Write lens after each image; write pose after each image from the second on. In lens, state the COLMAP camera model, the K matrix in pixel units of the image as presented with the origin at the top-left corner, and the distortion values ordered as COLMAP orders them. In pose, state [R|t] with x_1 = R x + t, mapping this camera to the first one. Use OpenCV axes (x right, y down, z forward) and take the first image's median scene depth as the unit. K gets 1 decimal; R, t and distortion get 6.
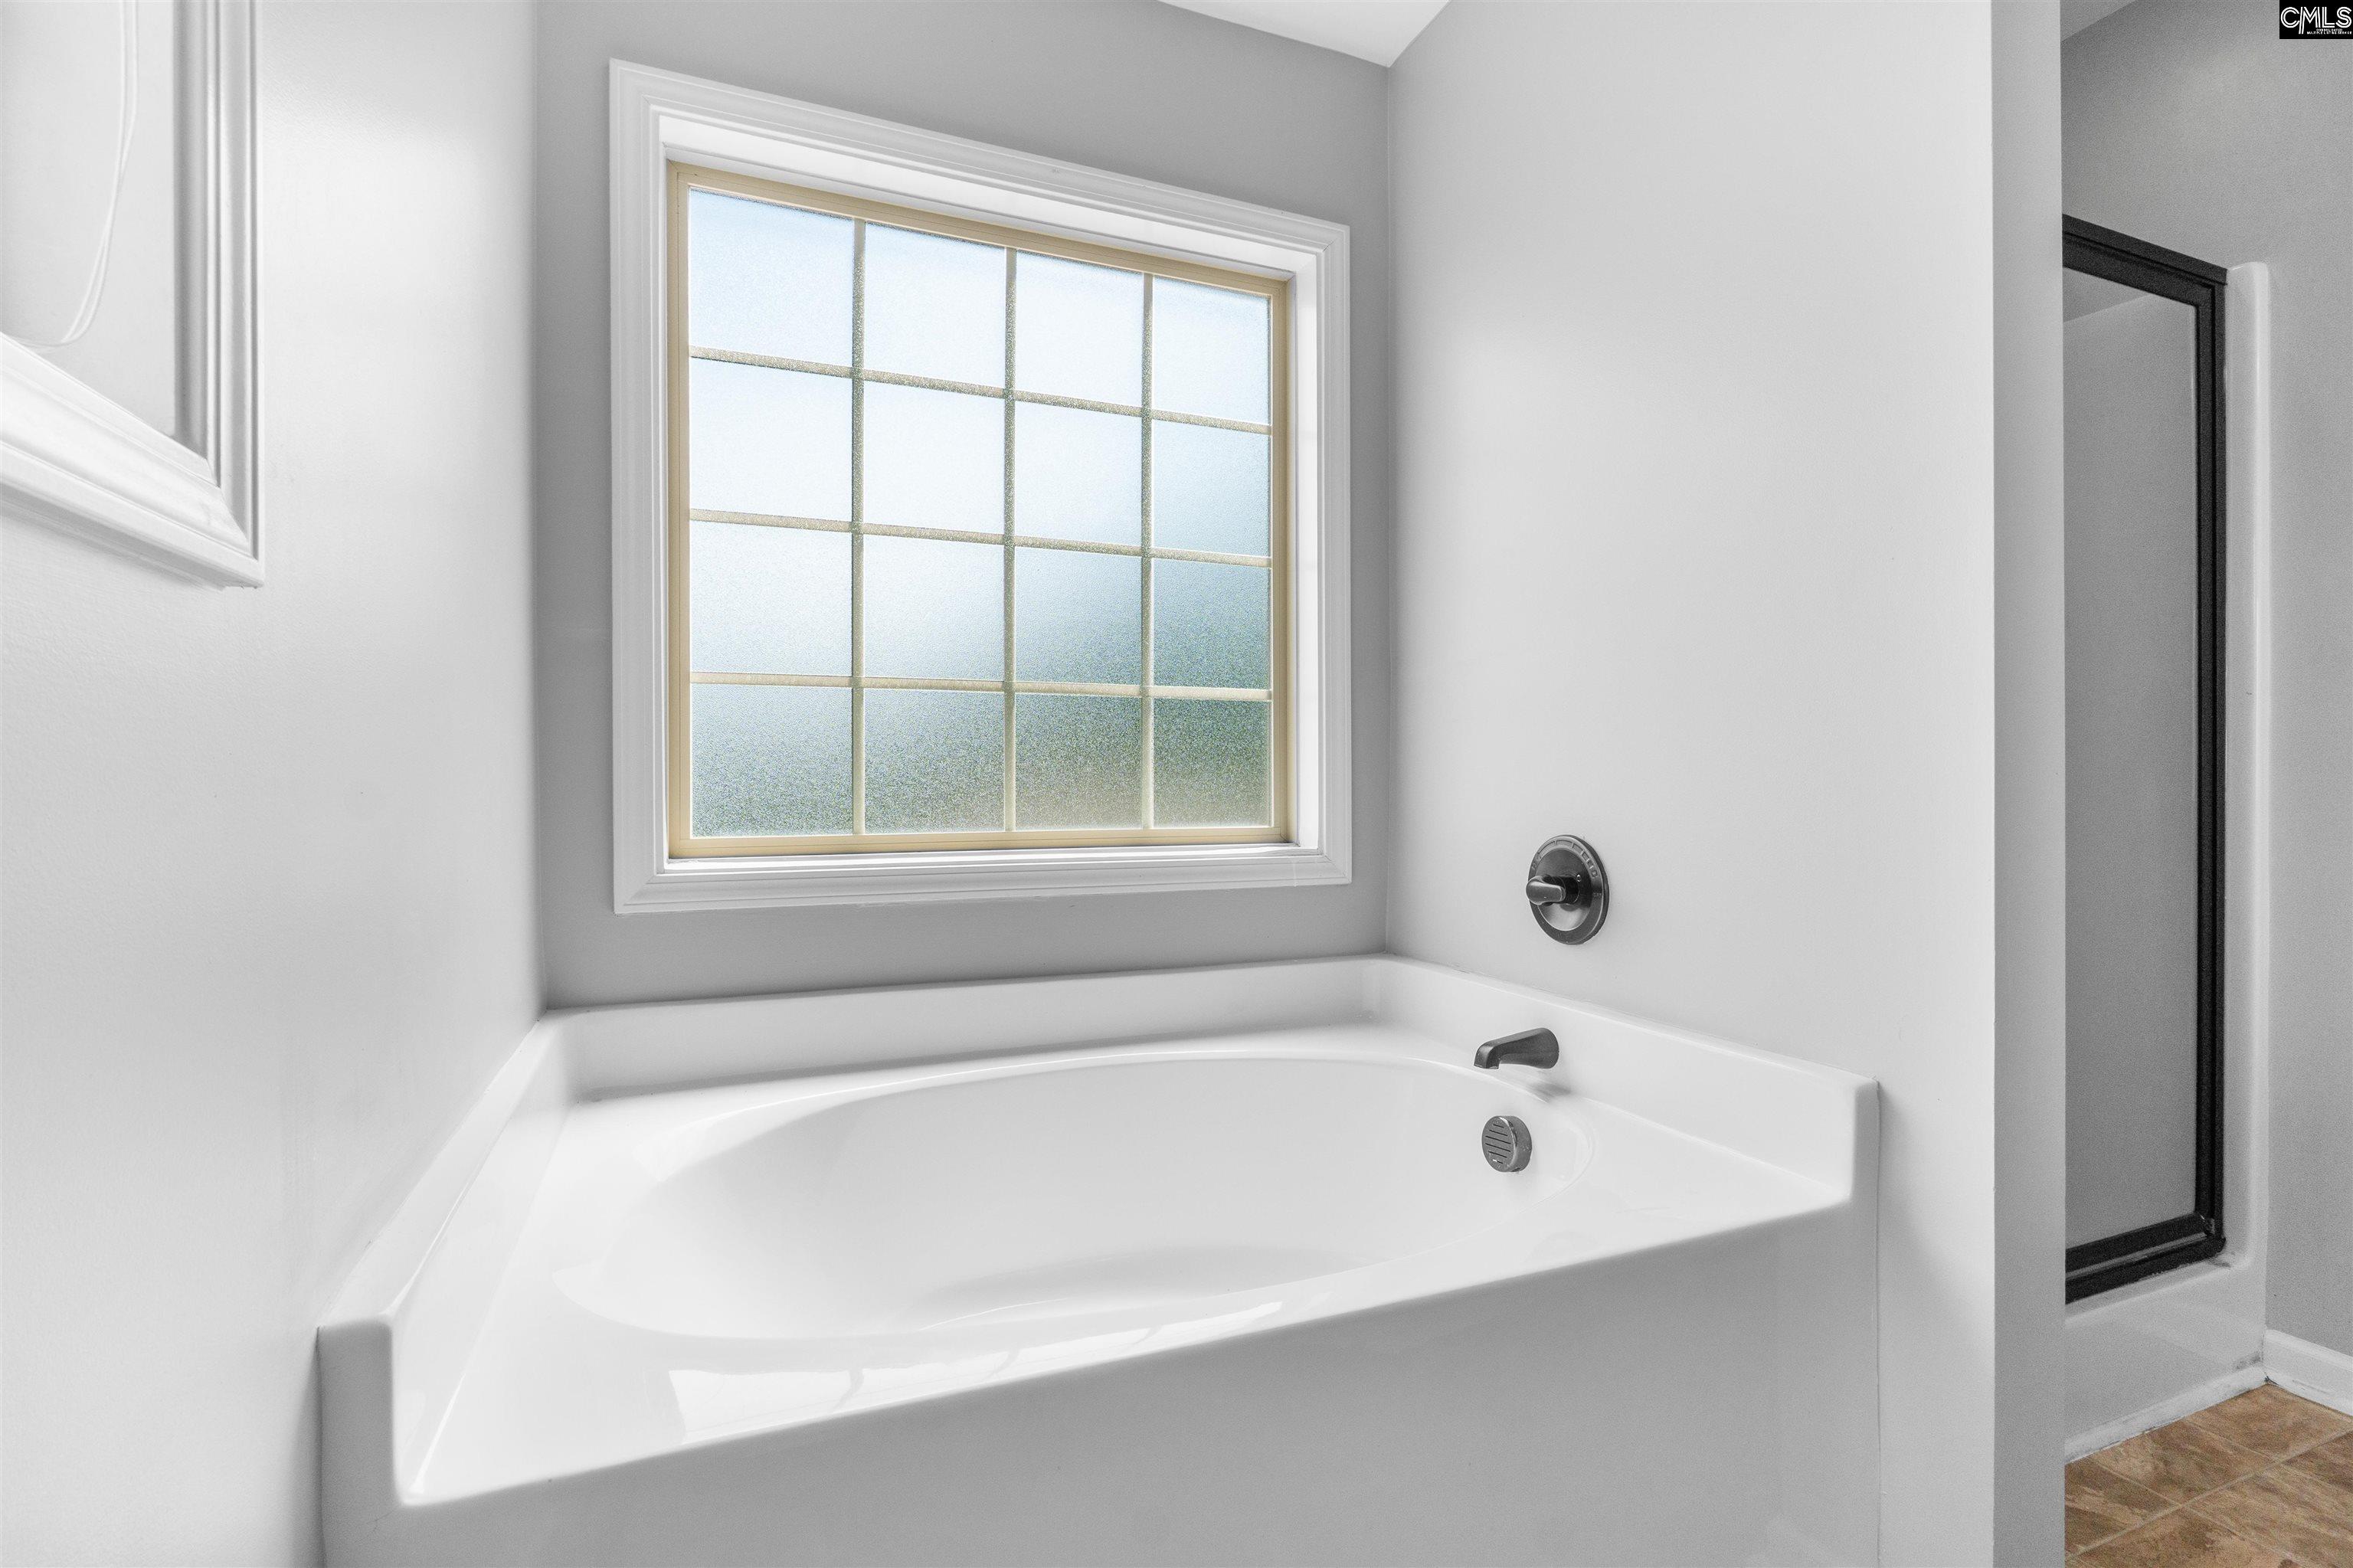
lens RADIAL K [[1097.5, 0, 1186.7], [0, 1097.5, 783.1], [0, 0, 1]] dist [-0.002225, -0.000141]
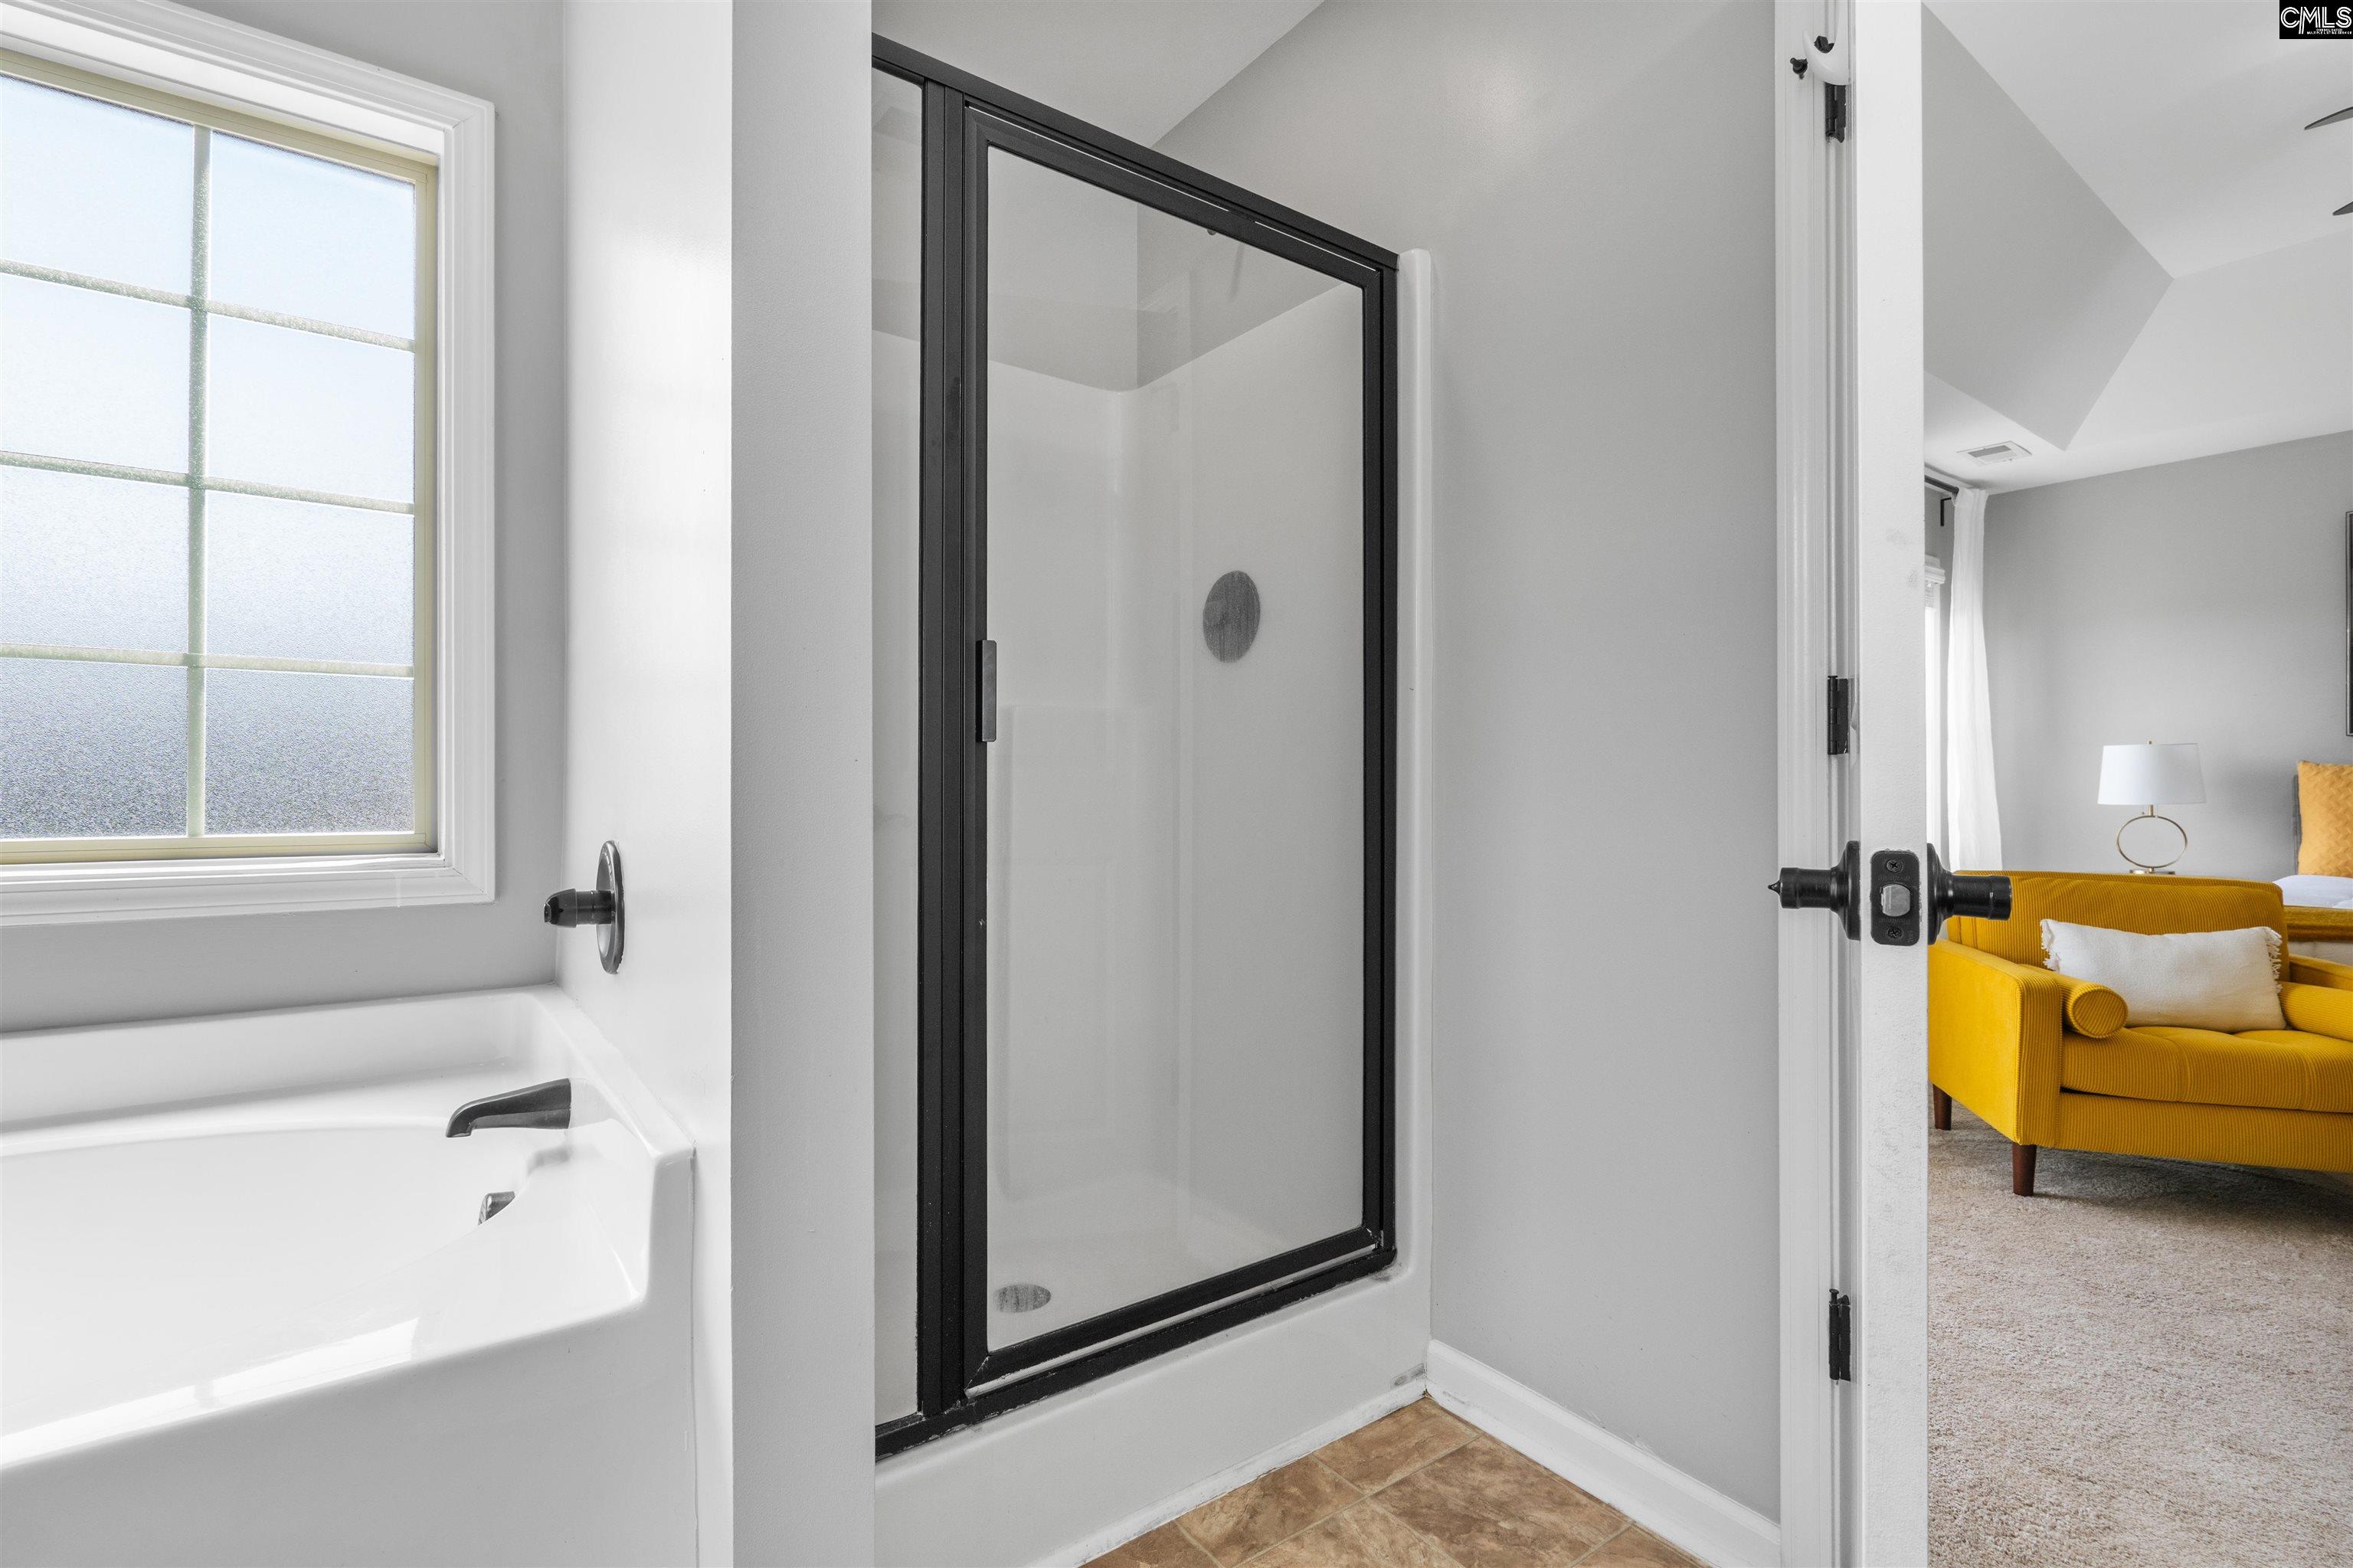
lens RADIAL K [[1097.5, 0, 1182.4], [0, 1097.5, 778.7], [0, 0, 1]] dist [-0.002225, -0.000141]
pose [[0.972985, 0.003387, 0.230844, 0.541968], [-0.002353, 0.999986, -0.004755, 0.002866], [-0.230857, 0.004084, 0.972979, 0.095319]]
